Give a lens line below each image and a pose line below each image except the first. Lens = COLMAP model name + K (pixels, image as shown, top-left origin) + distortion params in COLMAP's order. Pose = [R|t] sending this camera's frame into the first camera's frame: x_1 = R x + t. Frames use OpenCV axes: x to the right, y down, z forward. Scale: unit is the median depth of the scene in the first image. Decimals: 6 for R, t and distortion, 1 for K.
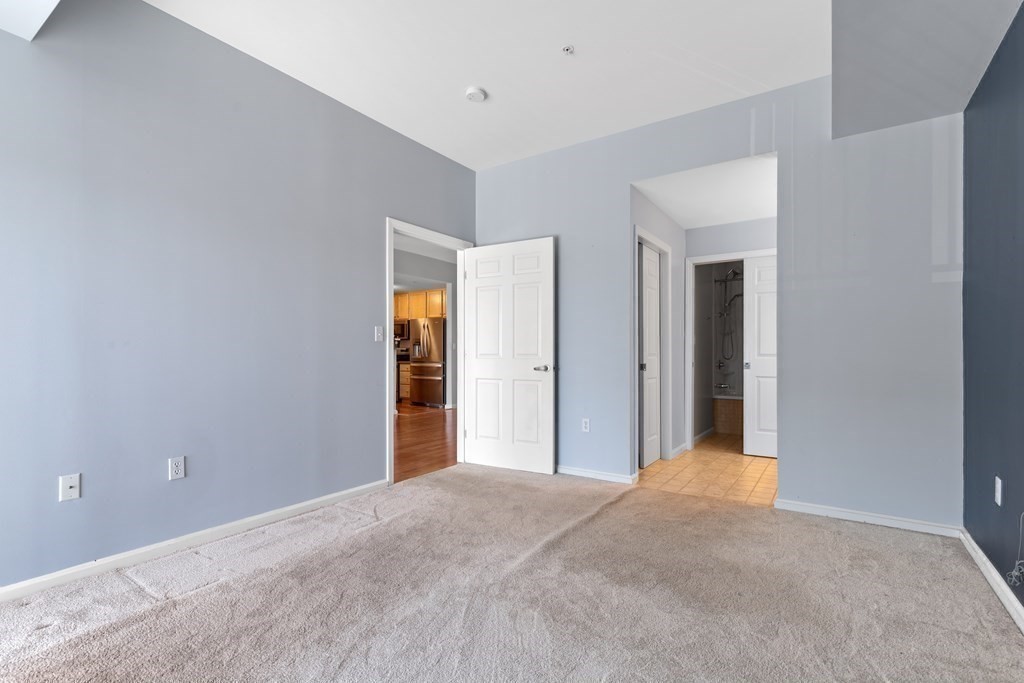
lens RADIAL K [[478.9, 0, 522.3], [0, 478.9, 345.6], [0, 0, 1]] dist [0.003288, -0.000449]
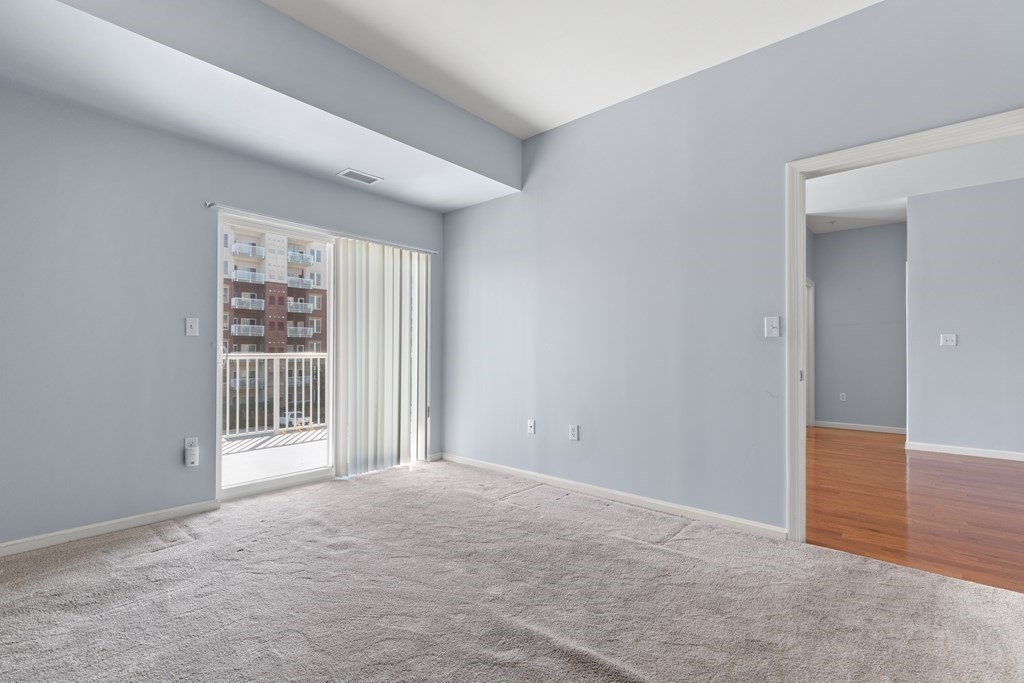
lens RADIAL K [[478.9, 0, 513.2], [0, 478.9, 347.2], [0, 0, 1]] dist [0.003288, -0.000449]
pose [[-0.149498, -0.006690, -0.988739, 0.645494], [0.010044, 0.999915, -0.008285, 0.011093], [0.988711, -0.011170, -0.149418, 0.935943]]
